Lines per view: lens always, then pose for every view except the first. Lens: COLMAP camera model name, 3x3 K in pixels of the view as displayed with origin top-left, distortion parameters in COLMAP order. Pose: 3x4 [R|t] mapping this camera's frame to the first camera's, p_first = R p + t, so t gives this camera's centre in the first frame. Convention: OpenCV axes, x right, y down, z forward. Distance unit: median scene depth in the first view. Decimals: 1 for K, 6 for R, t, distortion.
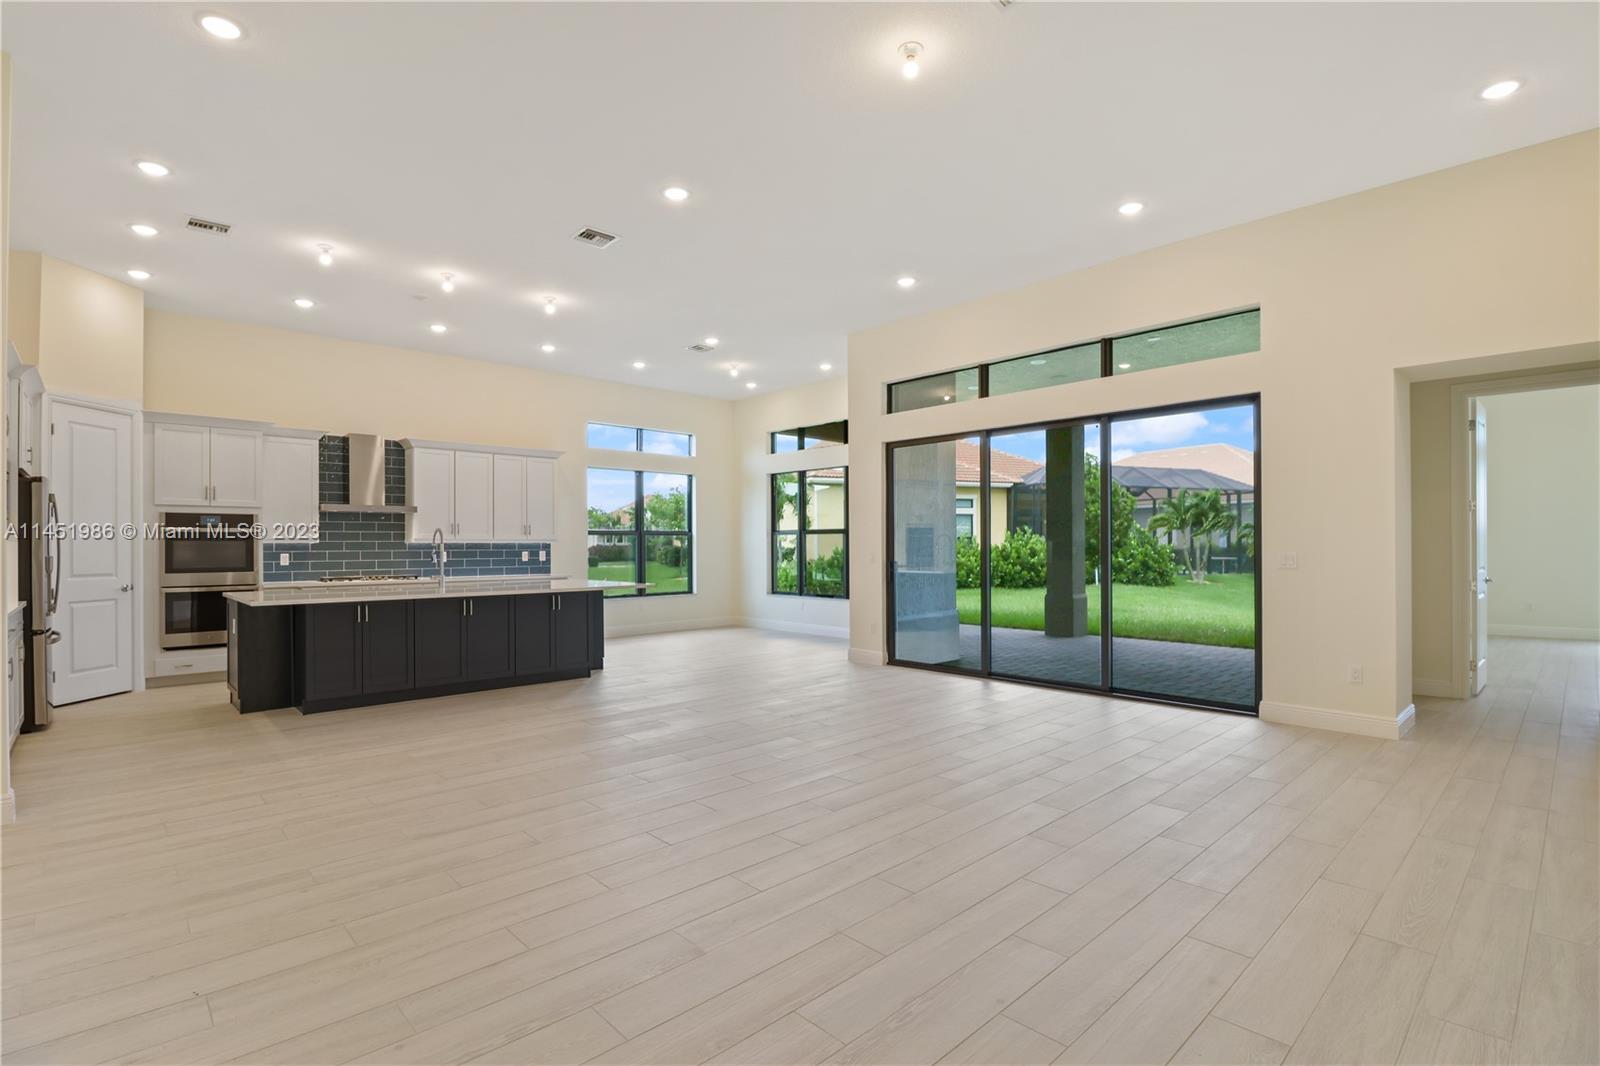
lens RADIAL K [[753.2, 0, 802.8], [0, 753.2, 540.0], [0, 0, 1]] dist [-0.002430, -0.012642]
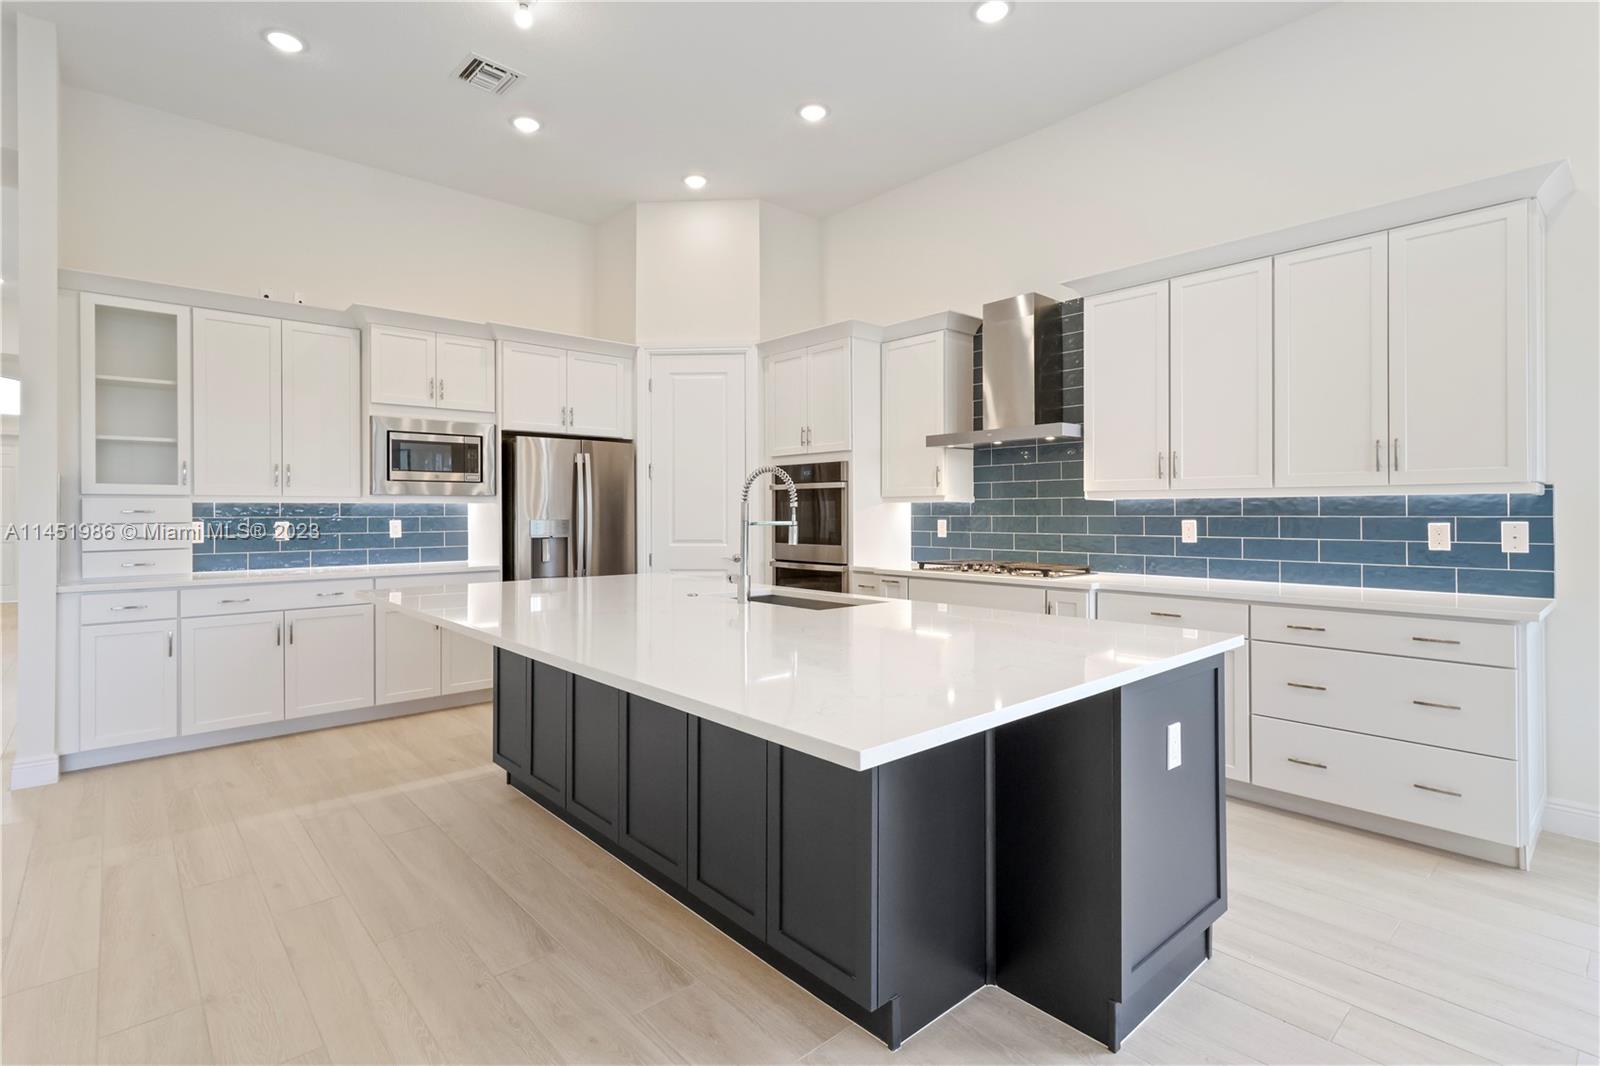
lens RADIAL K [[763.1, 0, 795.8], [0, 763.1, 510.3], [0, 0, 1]] dist [0.002407, 0.001132]
pose [[-0.028658, 0.001557, -0.999588, -0.034111], [0.010978, 0.999939, 0.001243, 0.008284], [0.999529, -0.010938, -0.028674, 0.906843]]
